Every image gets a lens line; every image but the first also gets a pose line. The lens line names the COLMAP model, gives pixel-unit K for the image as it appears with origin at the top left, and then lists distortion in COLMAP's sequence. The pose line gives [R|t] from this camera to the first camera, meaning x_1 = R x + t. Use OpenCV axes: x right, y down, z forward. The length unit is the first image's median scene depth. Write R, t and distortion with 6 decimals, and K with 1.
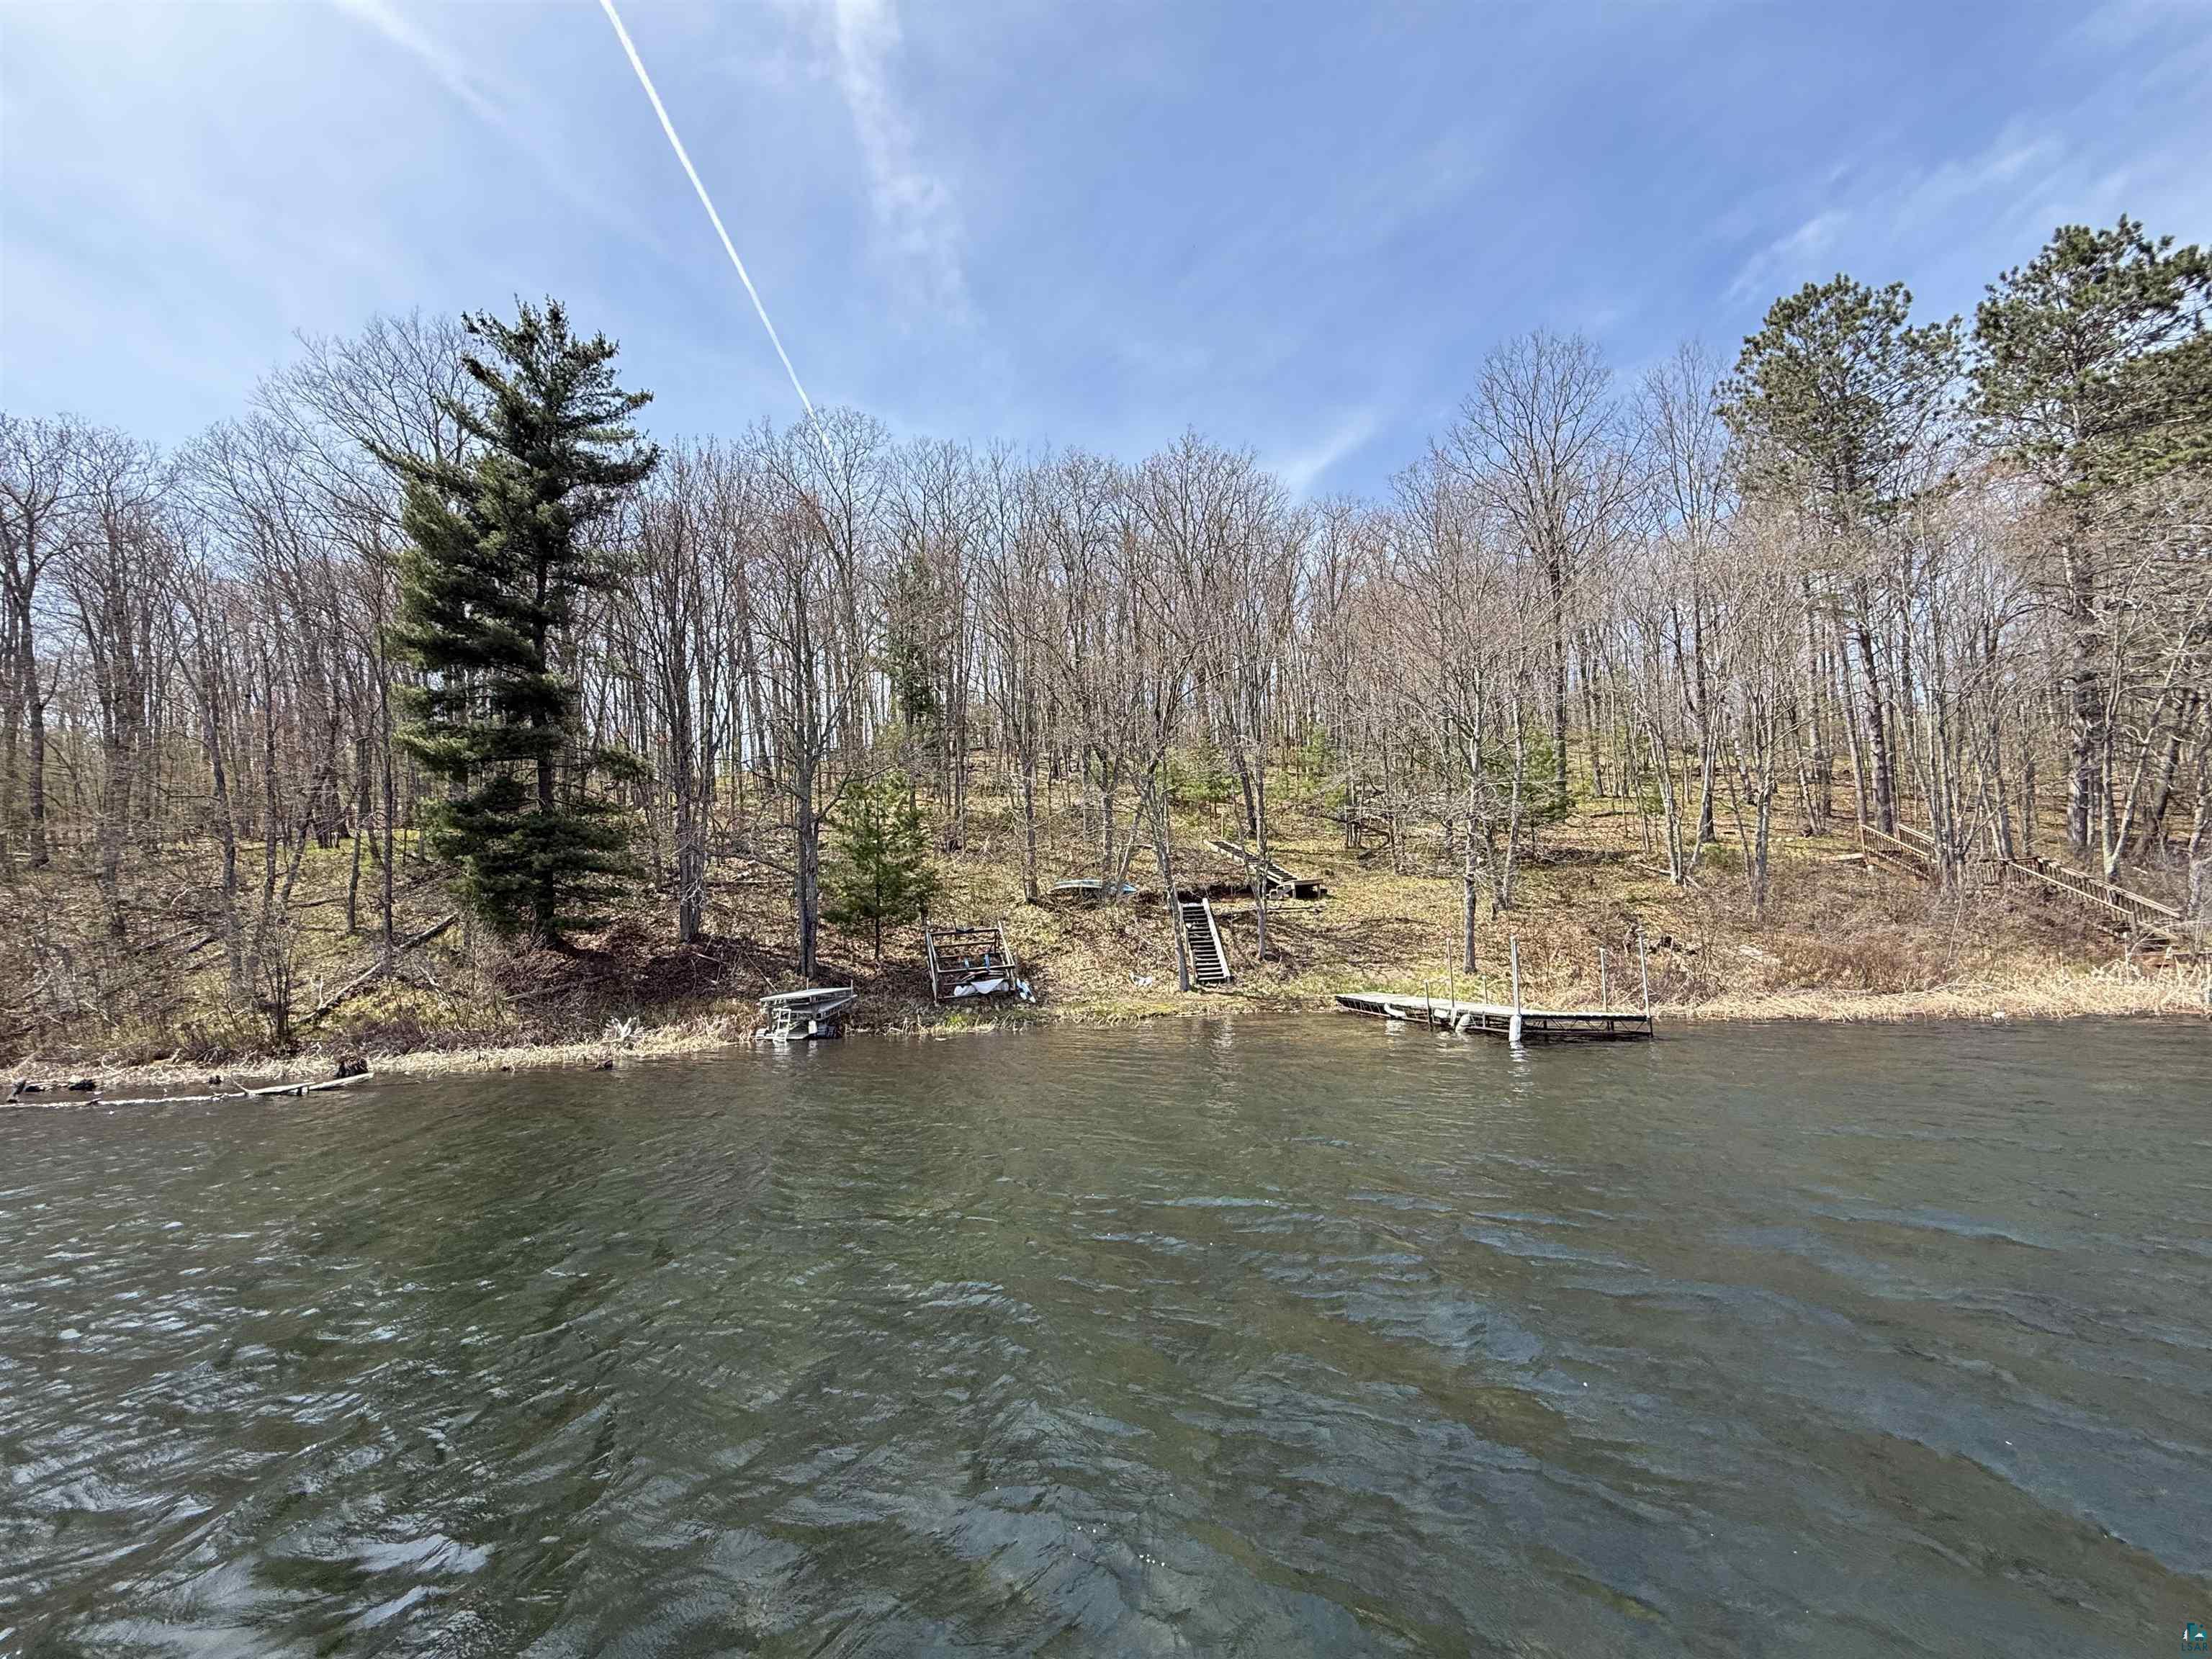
lens RADIAL K [[907.1, 0, 1106.0], [0, 907.1, 829.5], [0, 0, 1]] dist [0.000837, -0.000187]
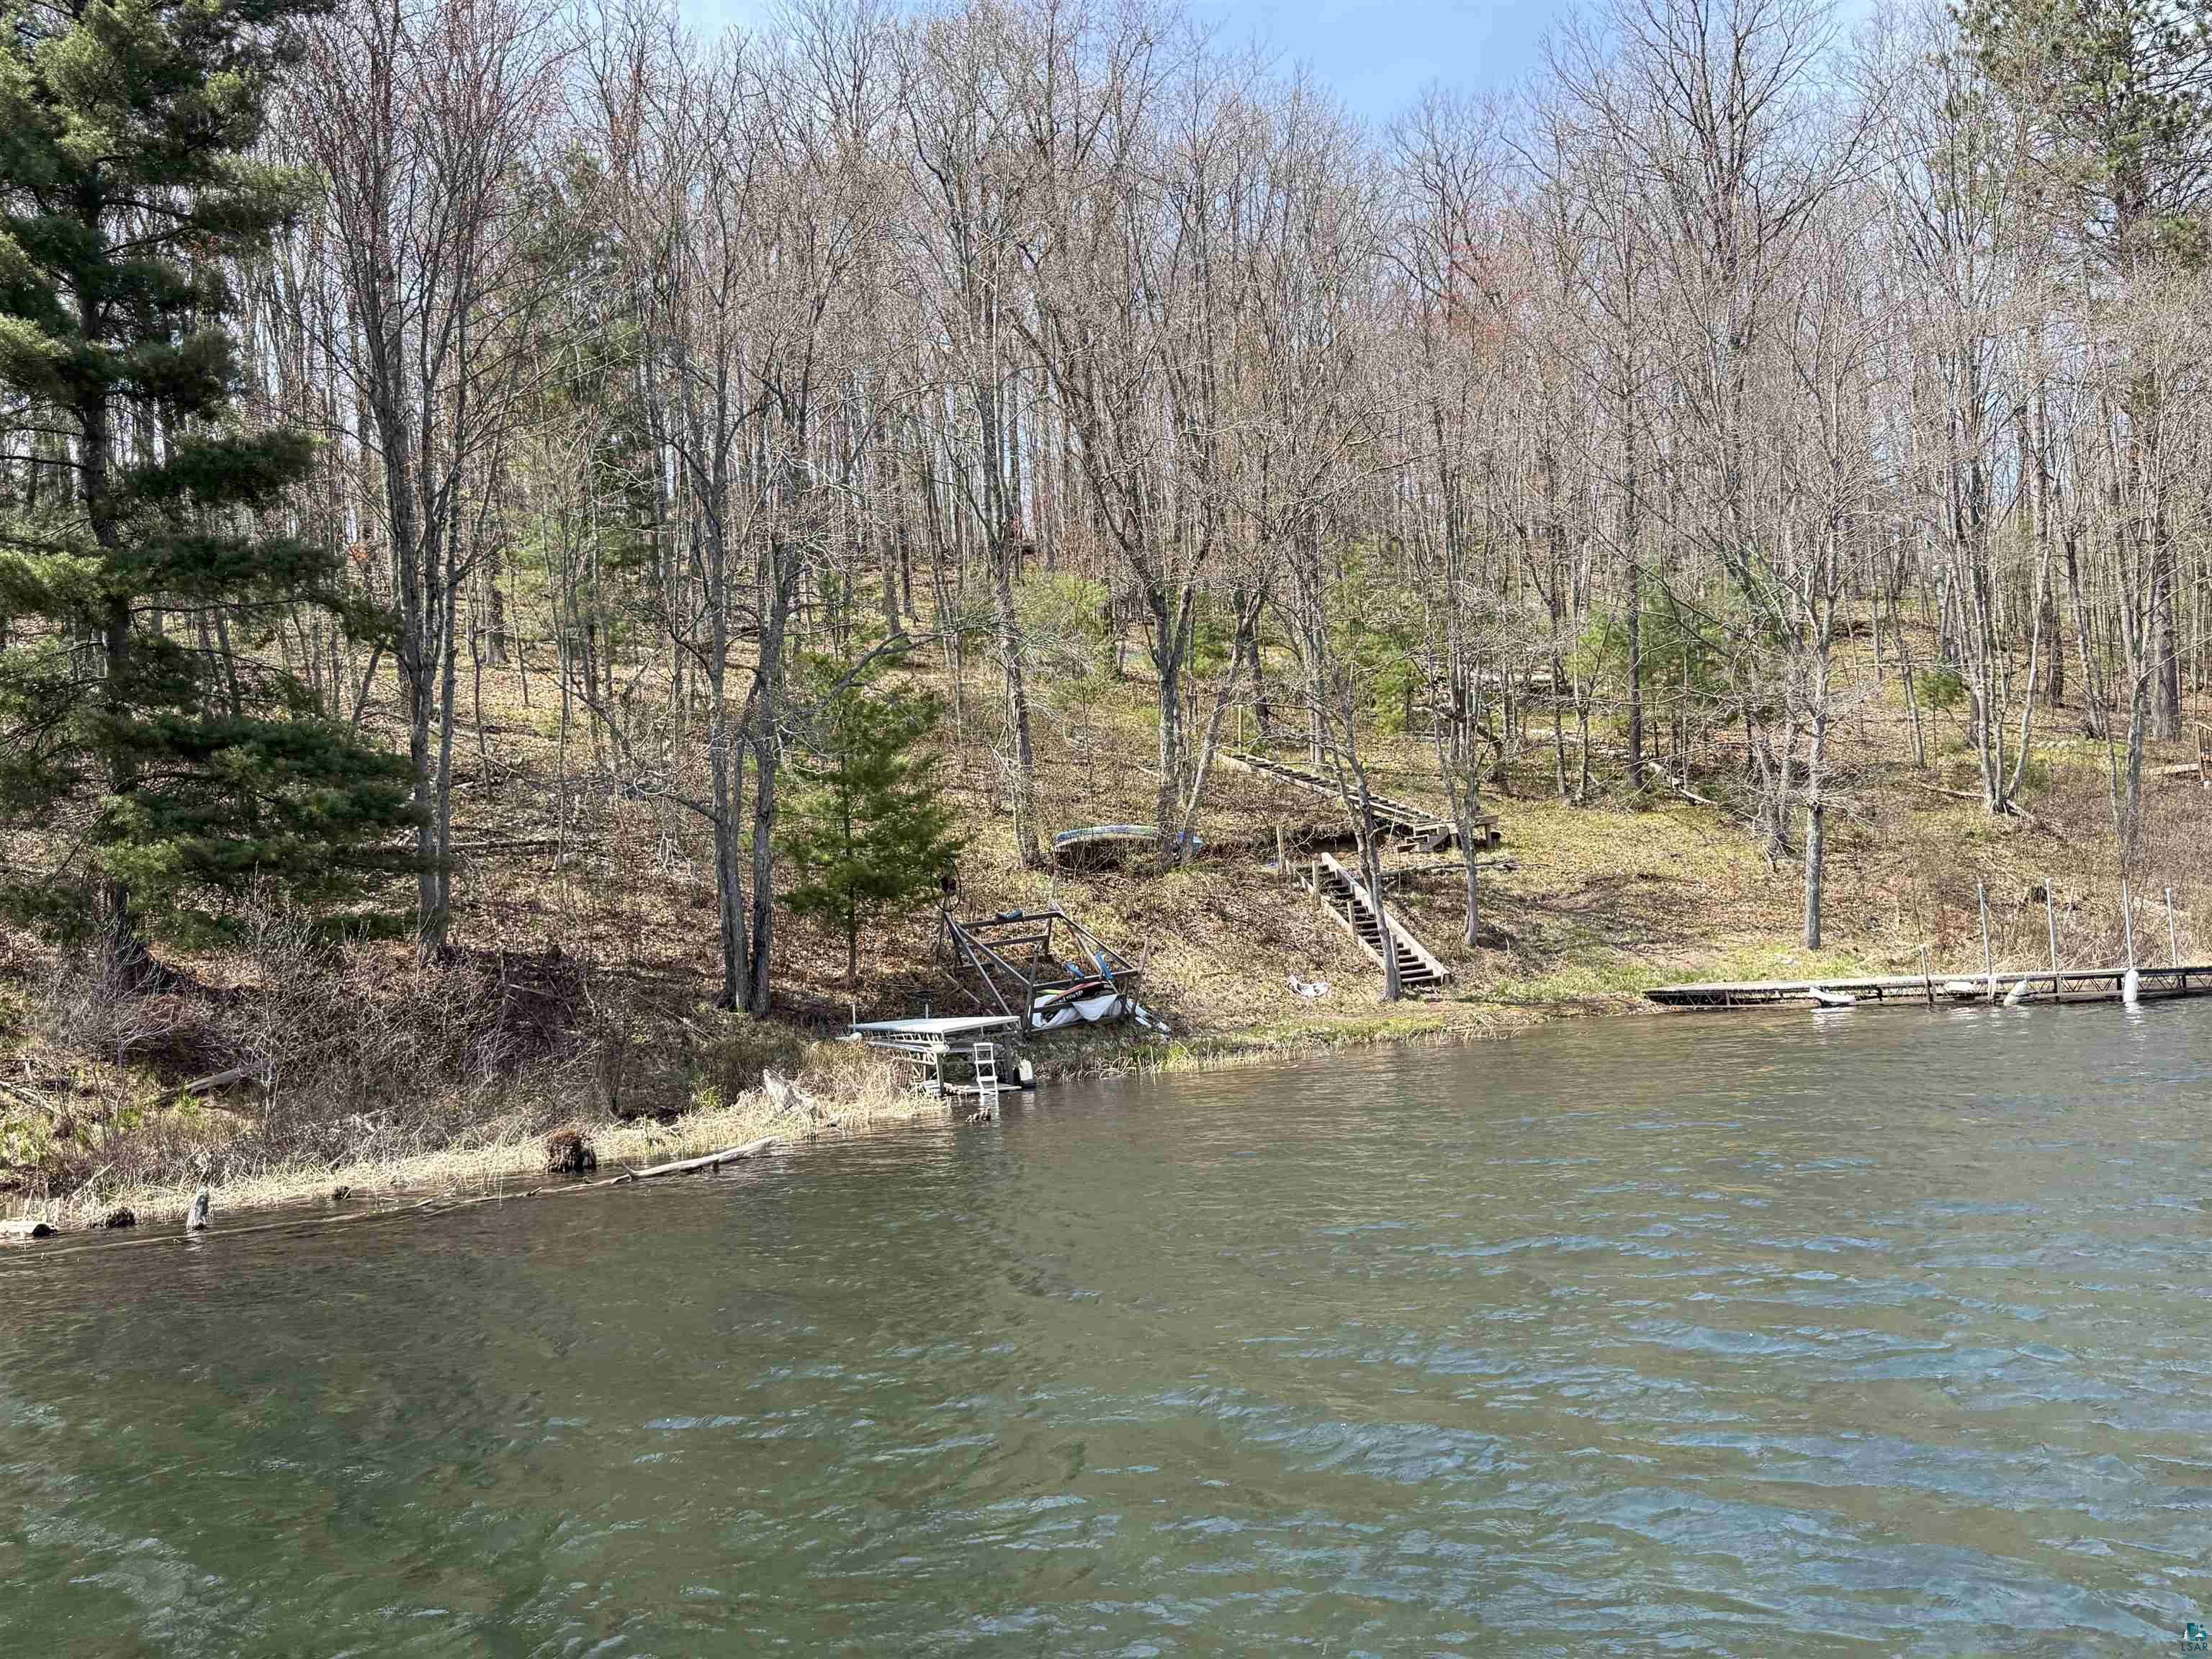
lens RADIAL K [[2017.4, 0, 1106.0], [0, 2017.4, 829.5], [0, 0, 1]] dist [0.099337, 0.003069]
pose [[0.937055, -0.021300, 0.348533, -0.520615], [0.003690, 0.998686, 0.051113, -0.006907], [-0.349163, -0.046609, 0.935902, -0.188842]]
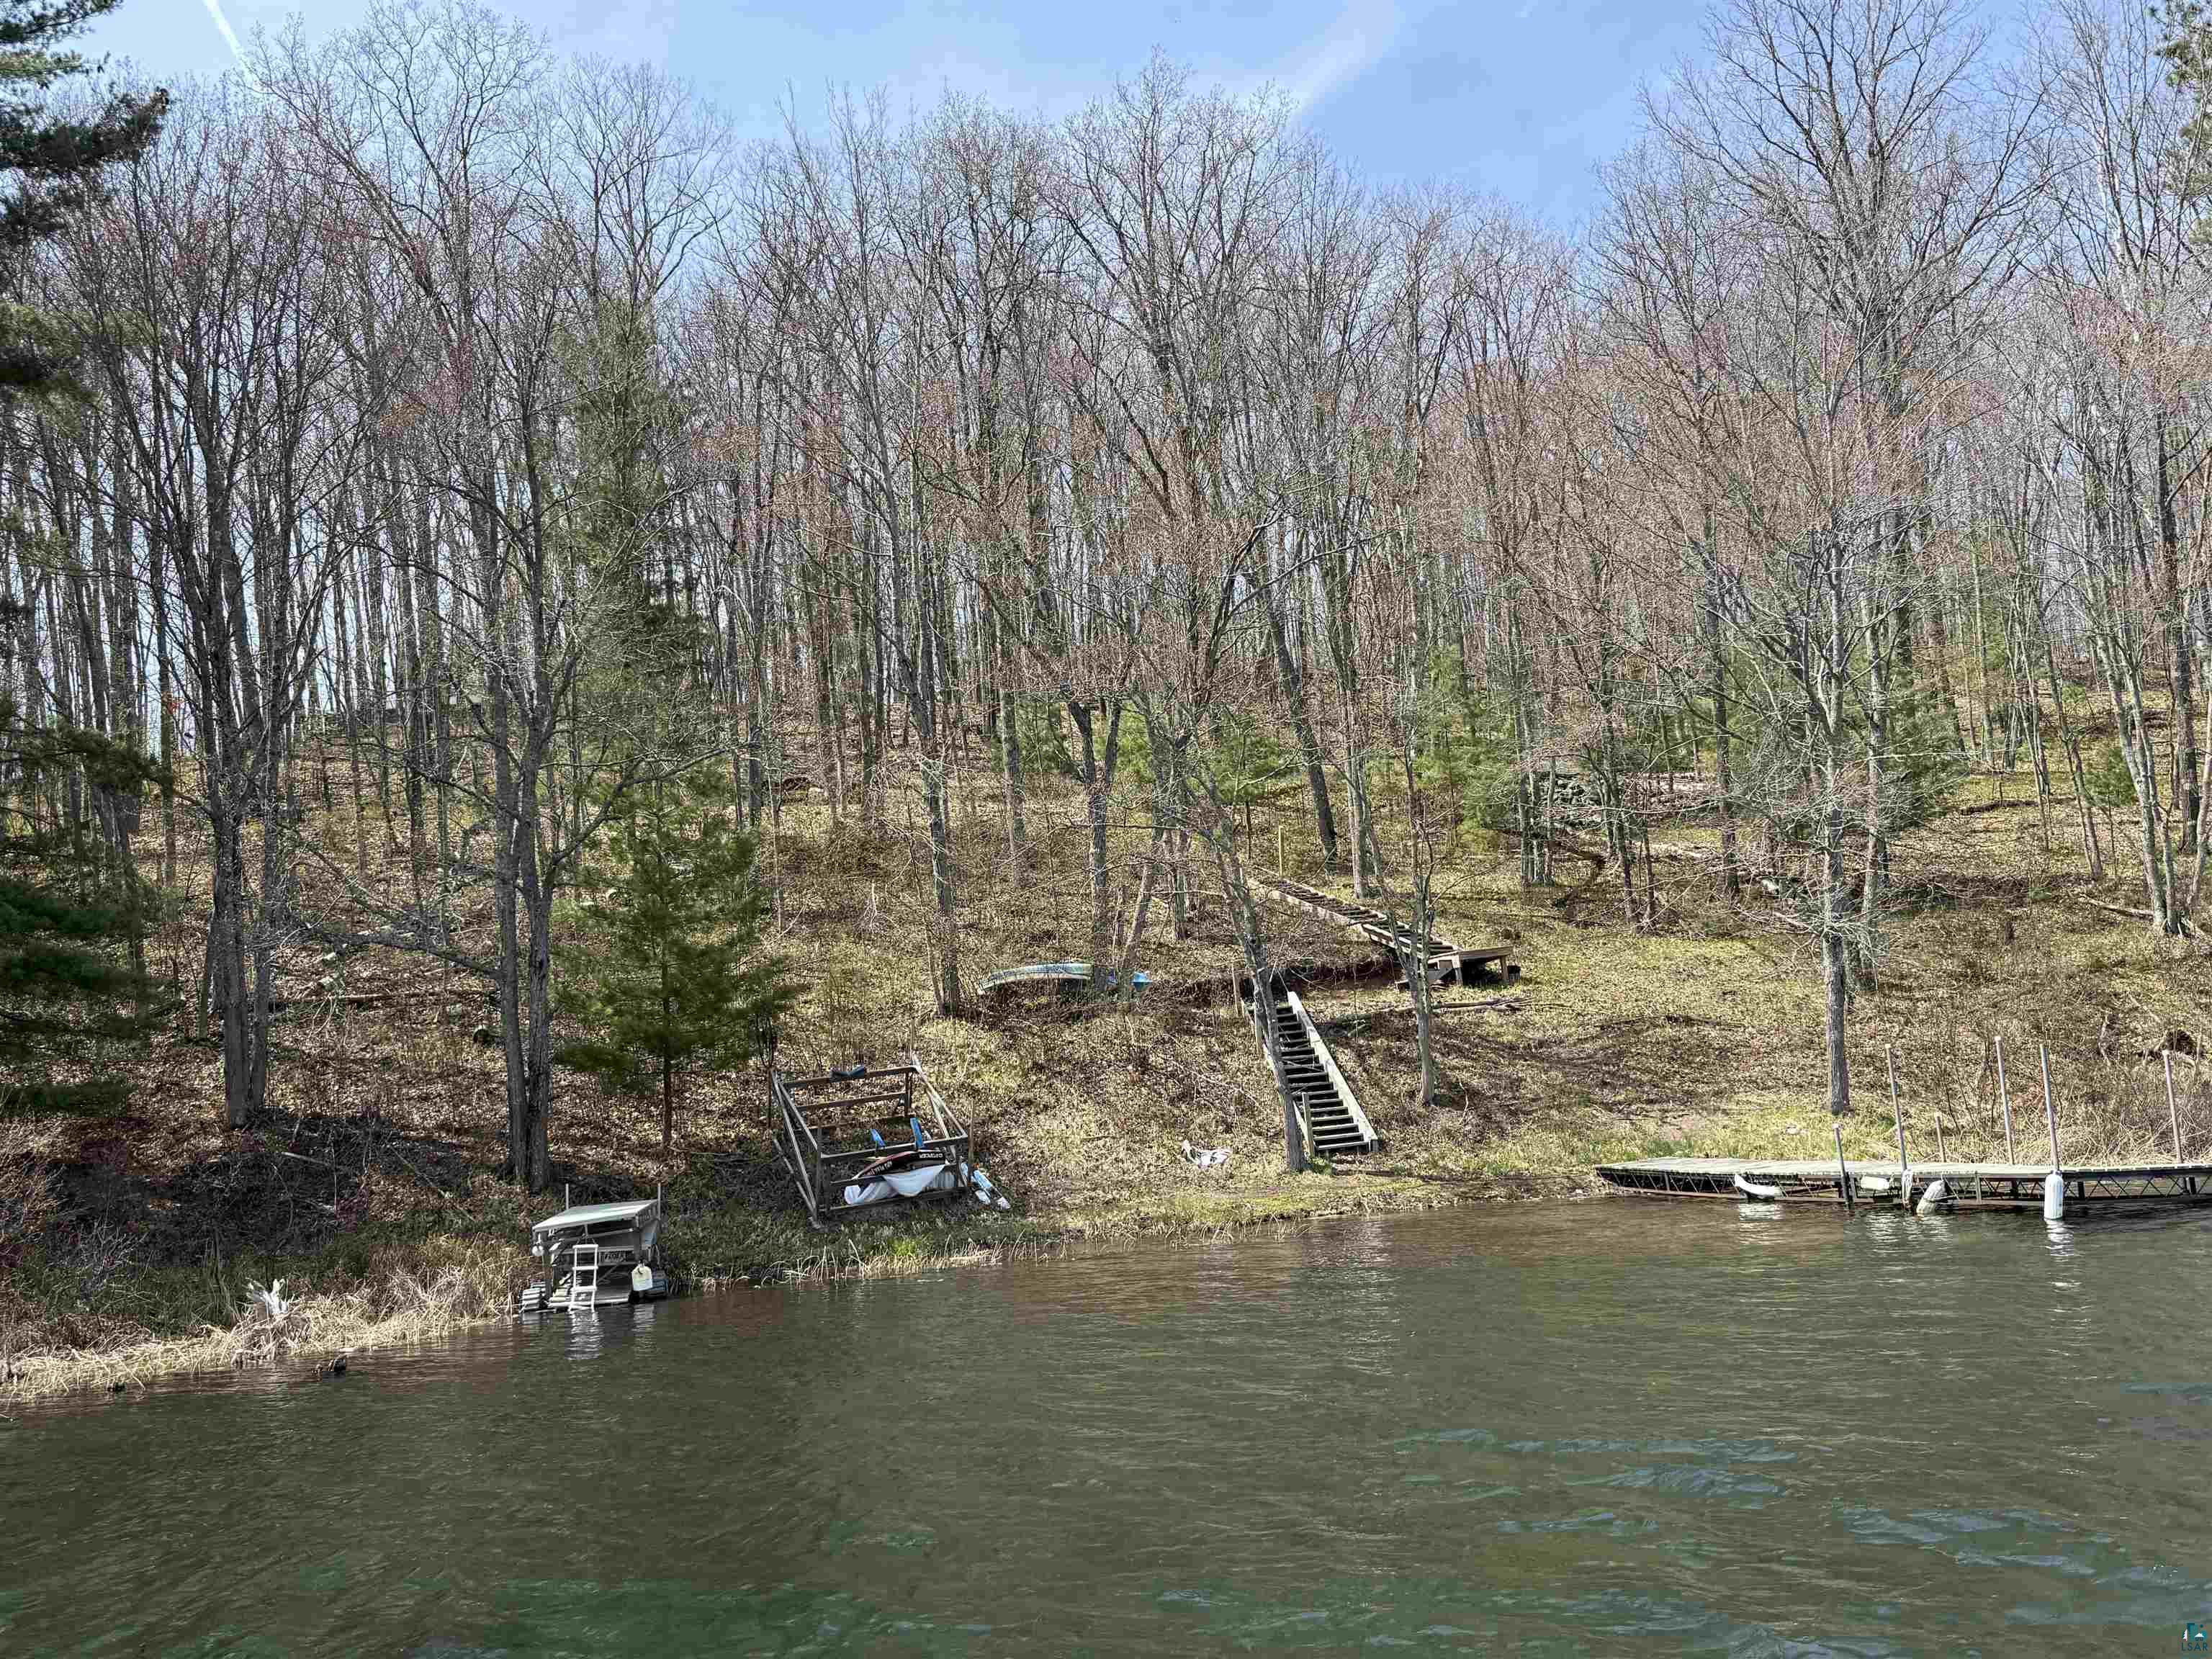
lens RADIAL K [[1879.2, 0, 1093.9], [0, 1879.2, 821.9], [0, 0, 1]] dist [0.174707, -0.336083]
pose [[0.992494, -0.027685, 0.119118, -0.137919], [0.030220, 0.999352, -0.019531, -0.003217], [-0.118500, 0.022984, 0.992688, -0.055810]]
